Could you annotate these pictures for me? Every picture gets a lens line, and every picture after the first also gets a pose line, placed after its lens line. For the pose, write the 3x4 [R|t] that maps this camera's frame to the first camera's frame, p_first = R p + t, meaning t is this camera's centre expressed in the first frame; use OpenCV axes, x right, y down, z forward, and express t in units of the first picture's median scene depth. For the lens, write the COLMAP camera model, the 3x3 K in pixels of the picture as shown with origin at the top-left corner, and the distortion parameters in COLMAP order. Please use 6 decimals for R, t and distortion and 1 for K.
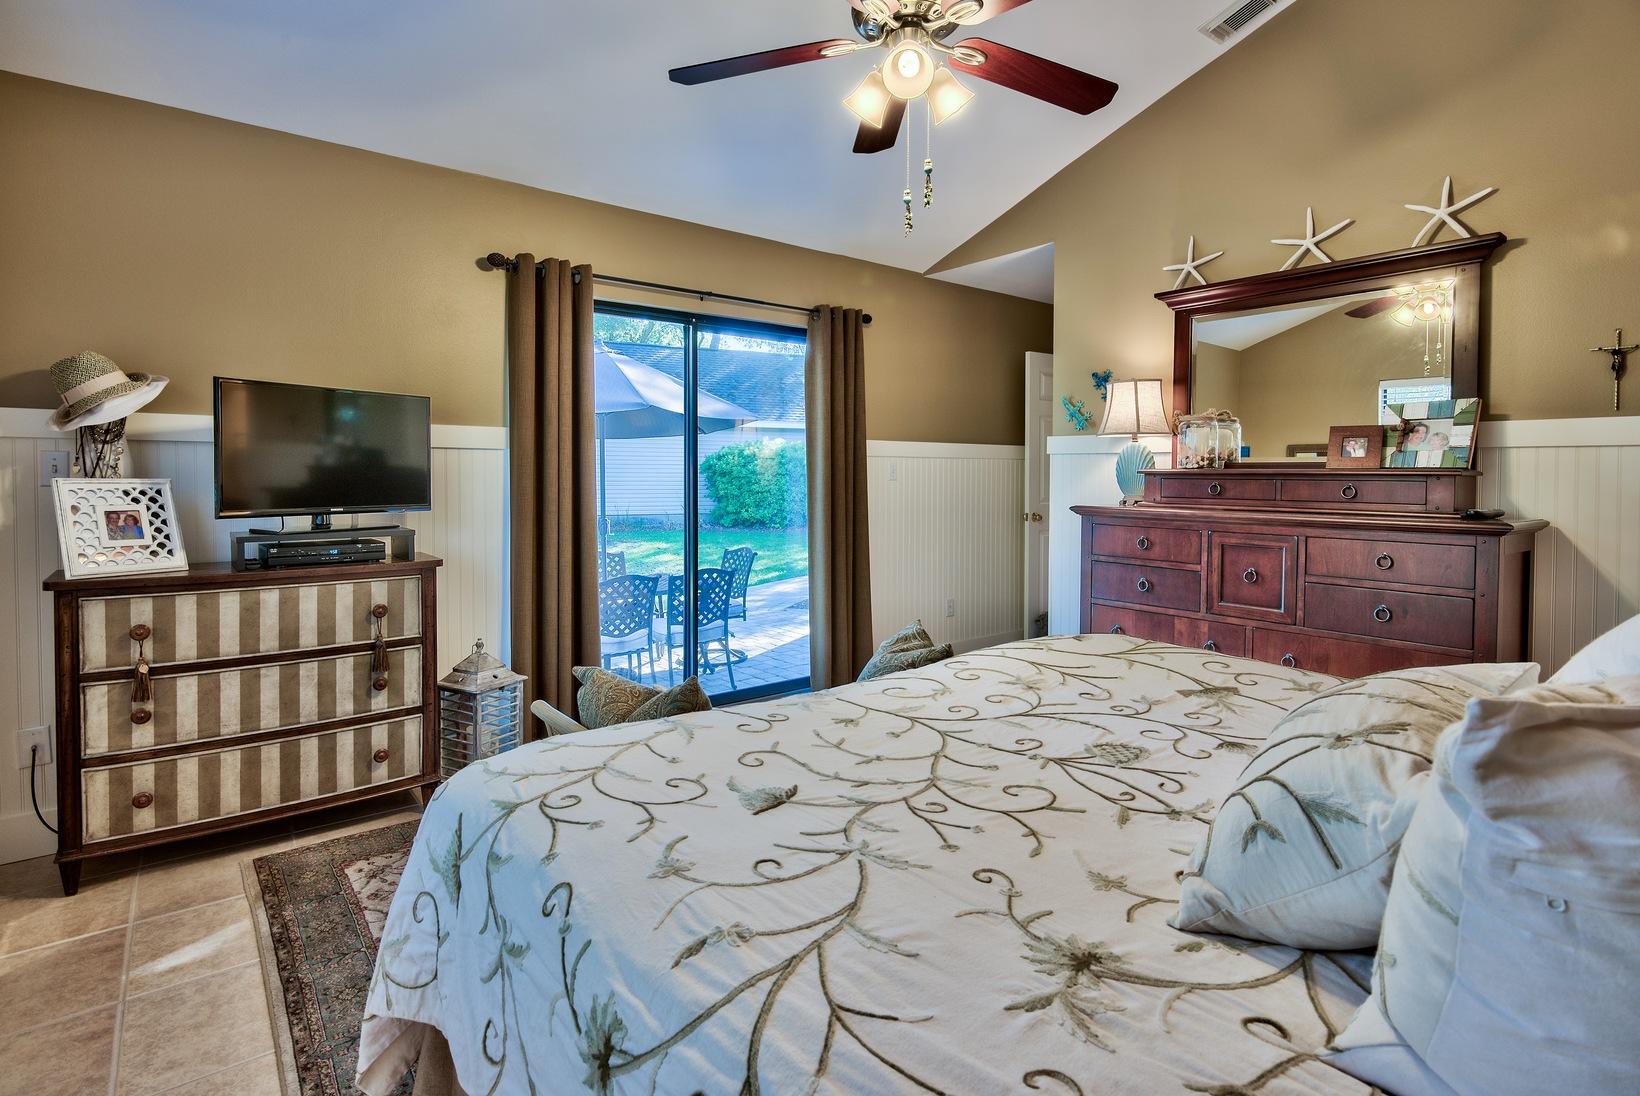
lens RADIAL K [[799.7, 0, 800.7], [0, 799.7, 488.1], [0, 0, 1]] dist [-0.001541, 0.000260]
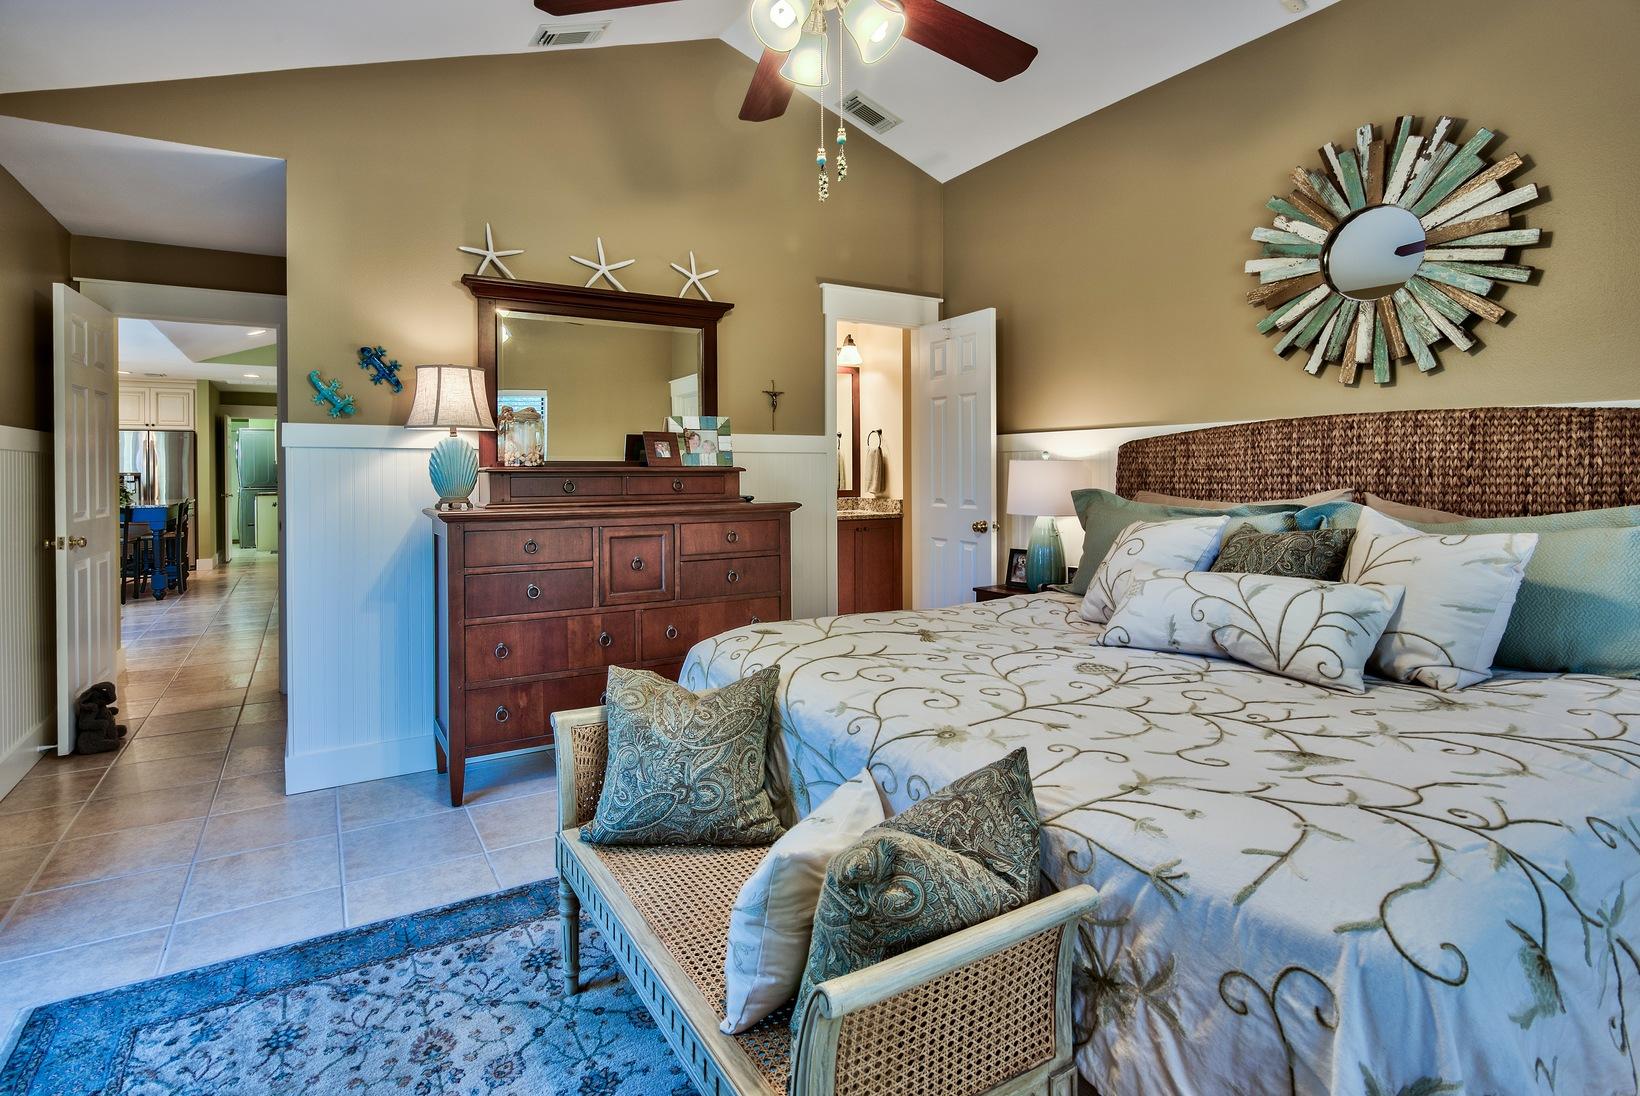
lens RADIAL K [[799.7, 0, 816.7], [0, 799.7, 474.0], [0, 0, 1]] dist [-0.001541, 0.000260]
pose [[0.138388, -0.009139, 0.990336, -0.477128], [0.026207, 0.999641, 0.005562, -0.012853], [-0.990031, 0.025184, 0.138578, 0.580099]]
